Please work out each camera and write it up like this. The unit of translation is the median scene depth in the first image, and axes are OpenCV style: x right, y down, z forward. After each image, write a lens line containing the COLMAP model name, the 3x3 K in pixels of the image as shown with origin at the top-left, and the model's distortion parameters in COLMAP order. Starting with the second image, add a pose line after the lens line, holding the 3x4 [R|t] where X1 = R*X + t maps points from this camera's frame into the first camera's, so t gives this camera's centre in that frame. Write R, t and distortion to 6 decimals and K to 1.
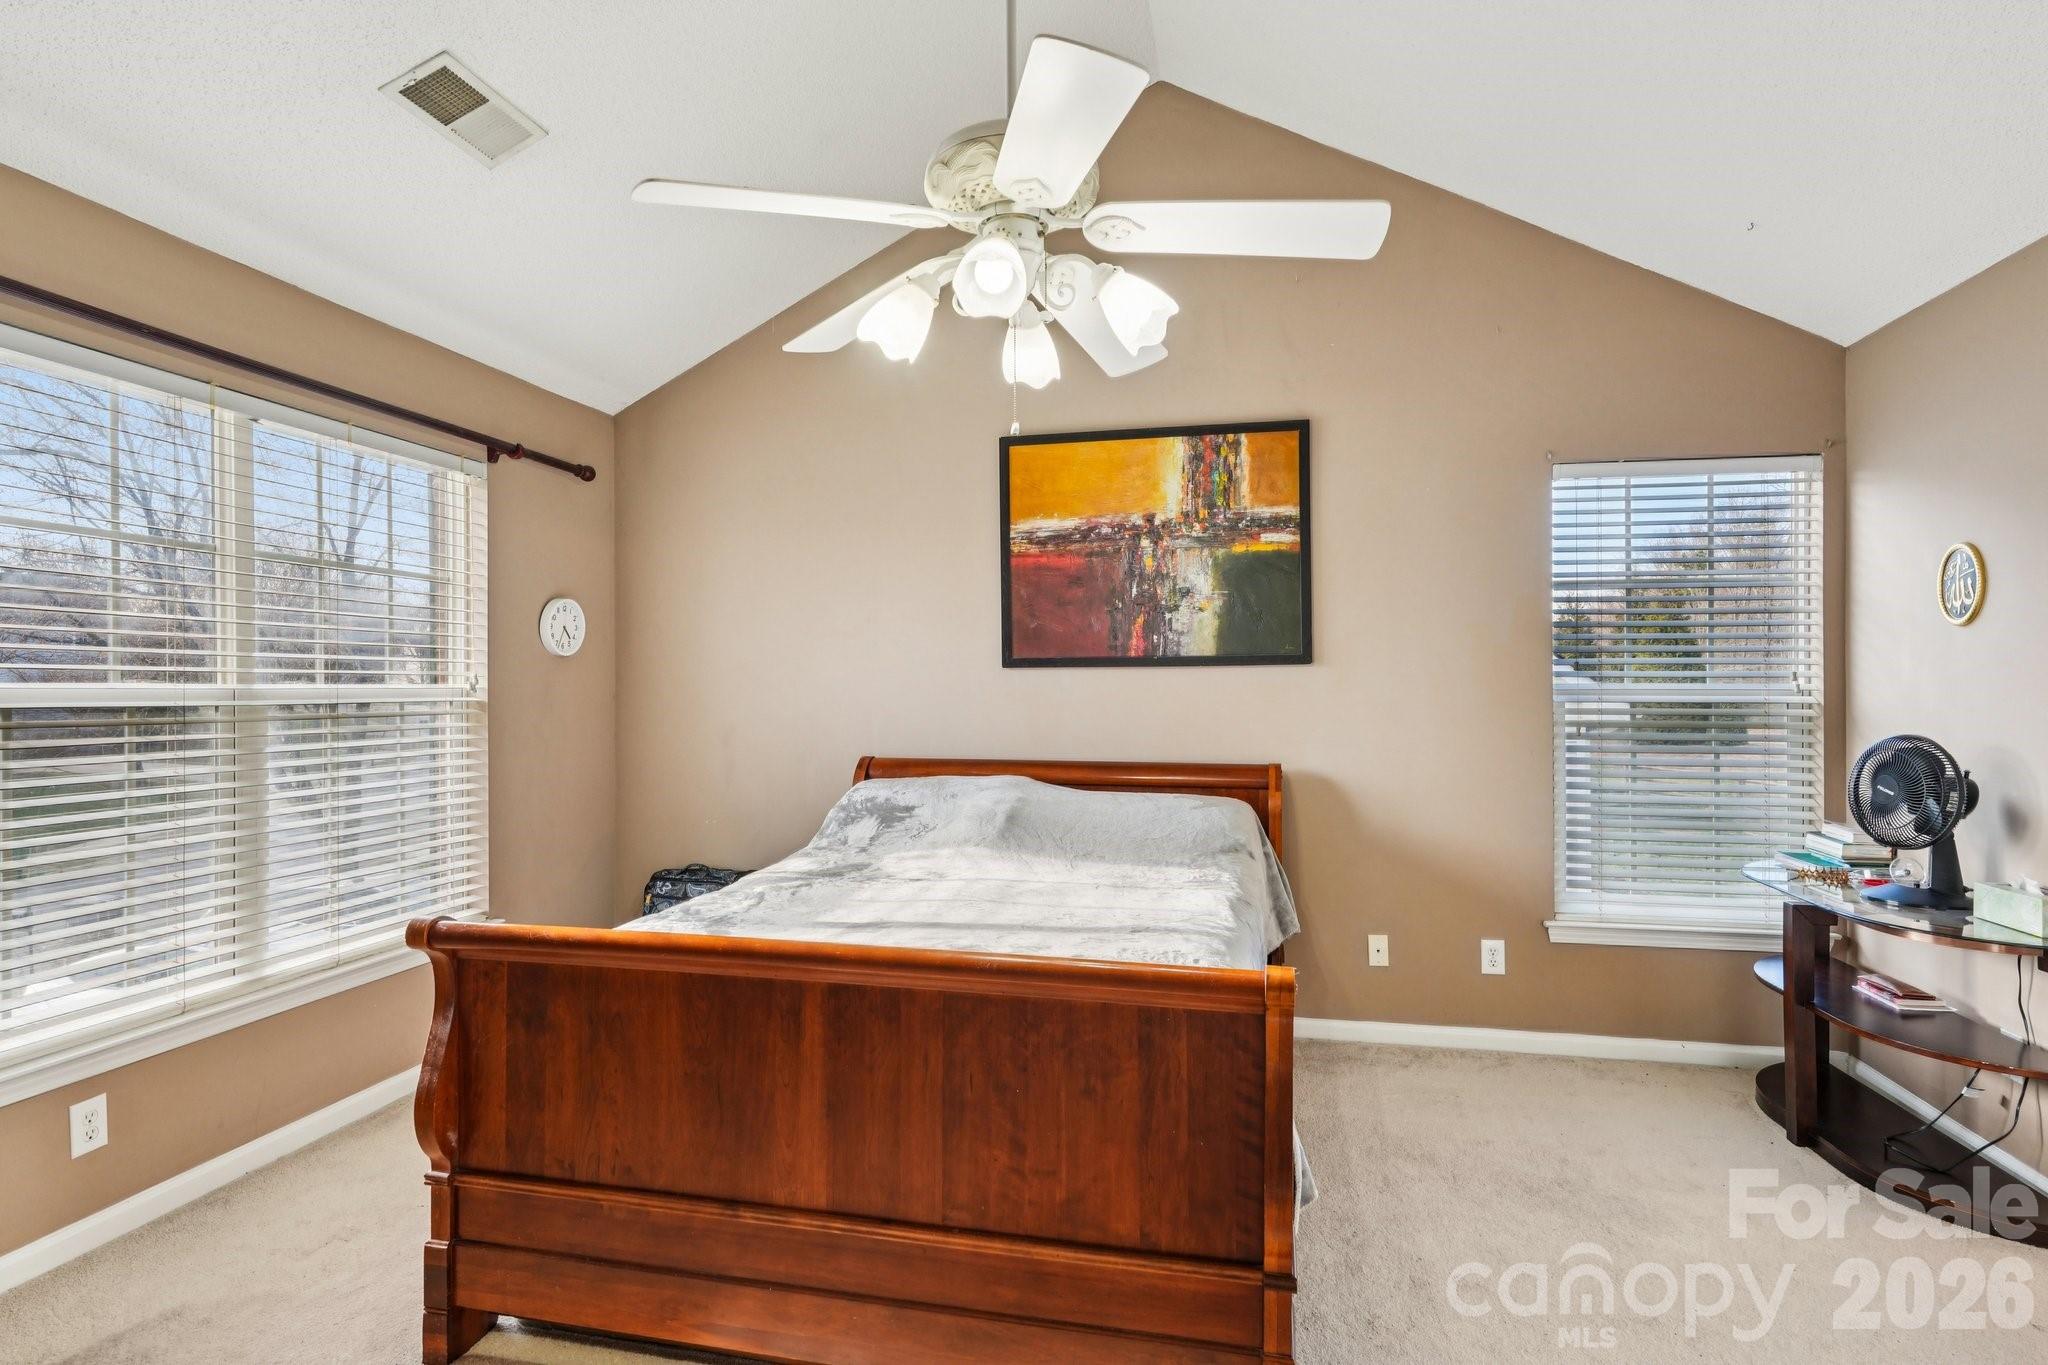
lens RADIAL K [[1059.8, 0, 1028.1], [0, 1059.8, 688.9], [0, 0, 1]] dist [-0.000921, -0.000433]
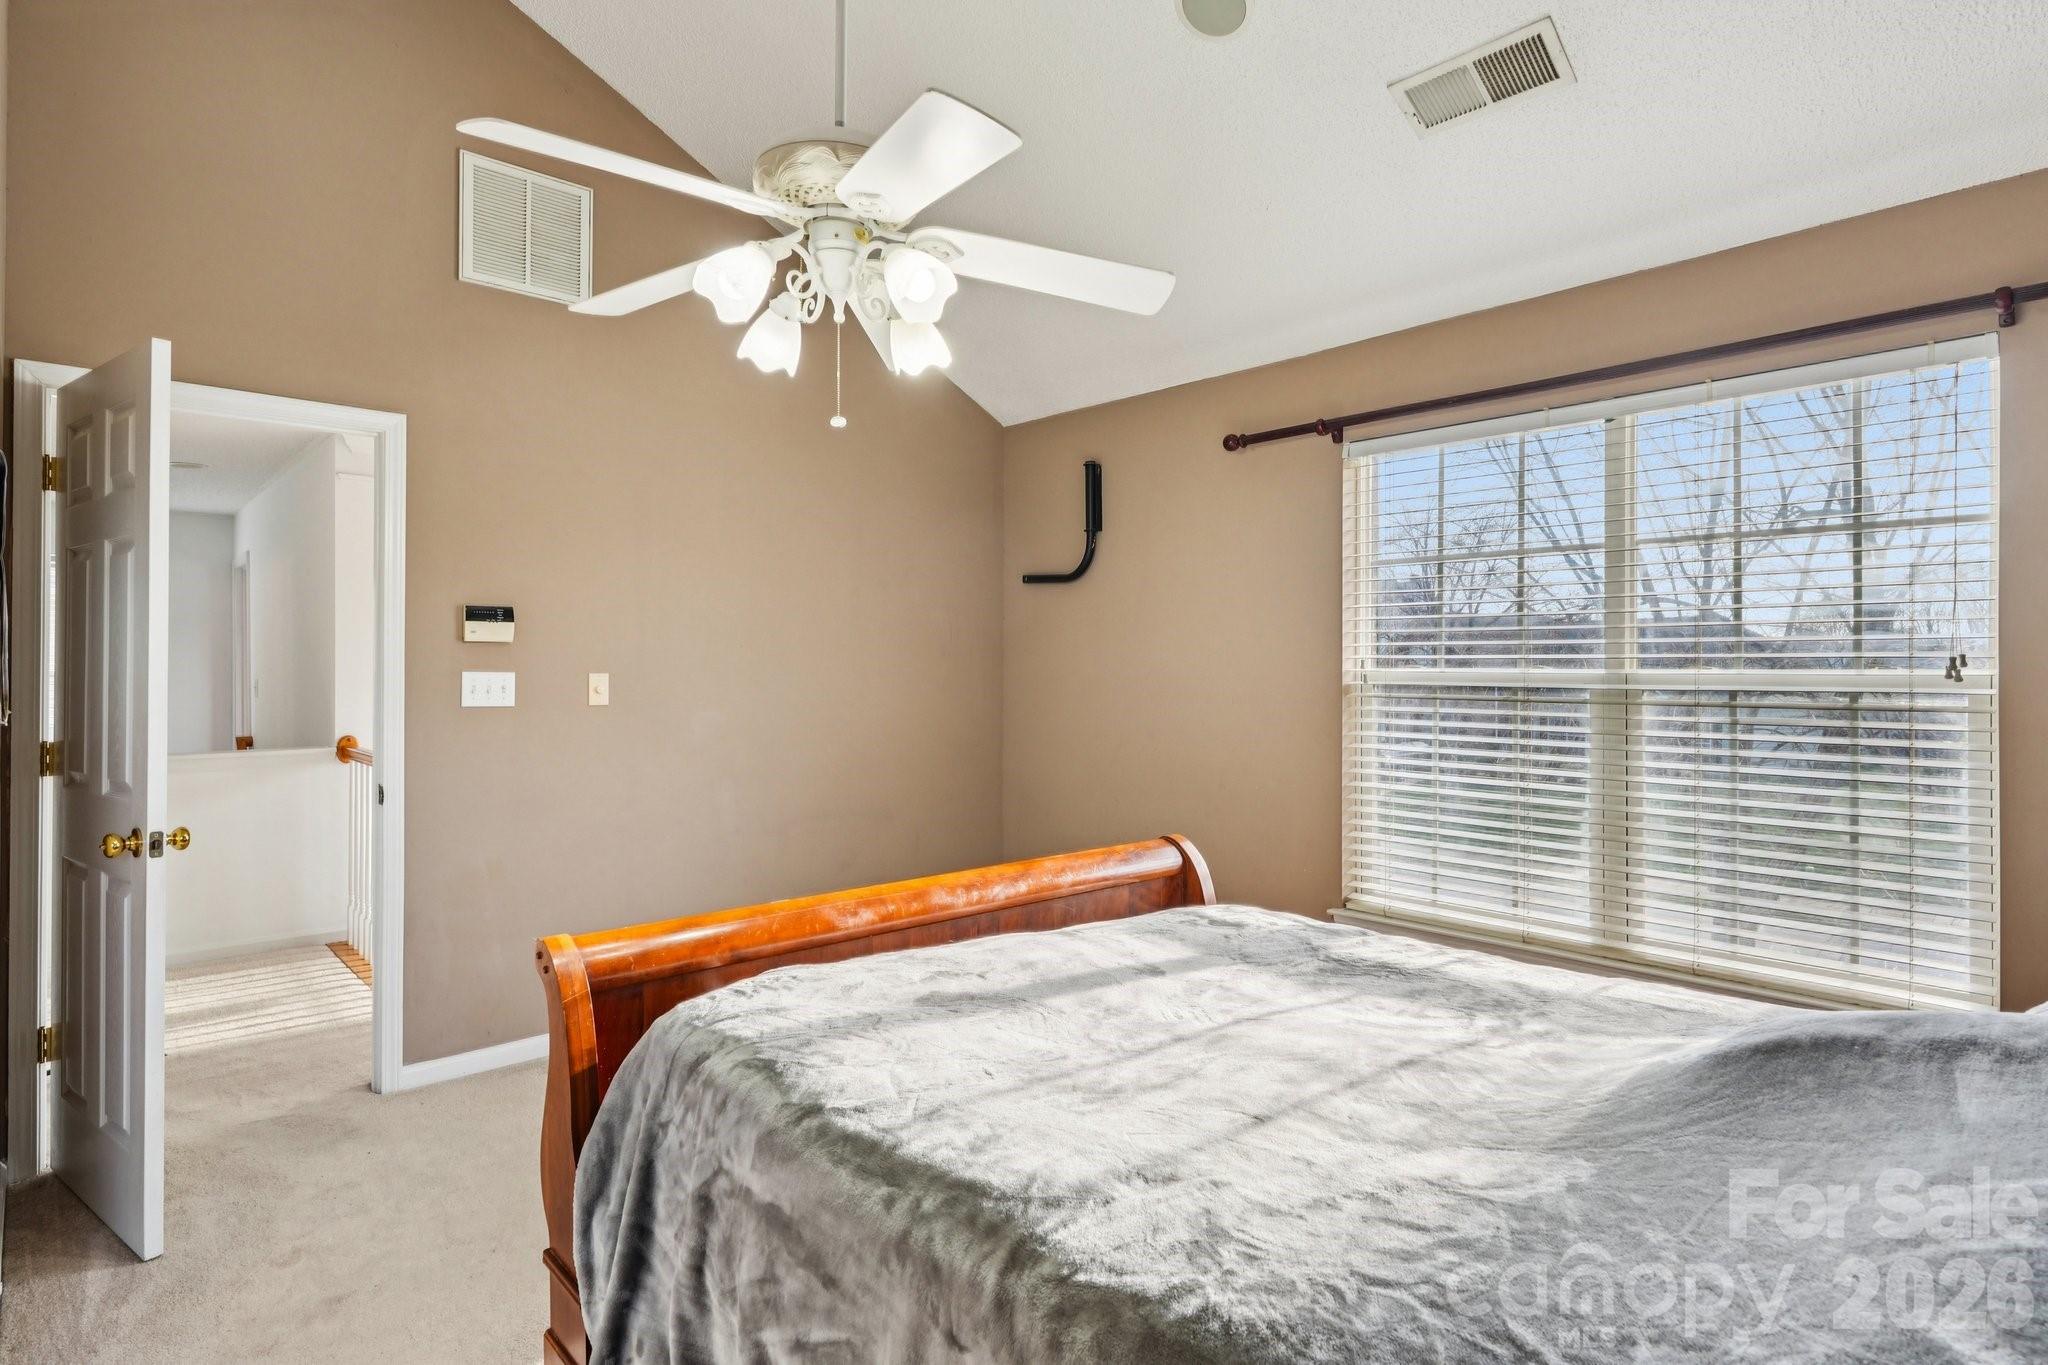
lens RADIAL K [[1059.8, 0, 1028.1], [0, 1059.8, 688.9], [0, 0, 1]] dist [-0.000921, -0.000433]
pose [[-0.575337, 0.015528, -0.817769, 0.469468], [-0.002739, 0.999778, 0.020912, -0.005229], [0.817912, 0.014271, -0.575166, 1.125472]]
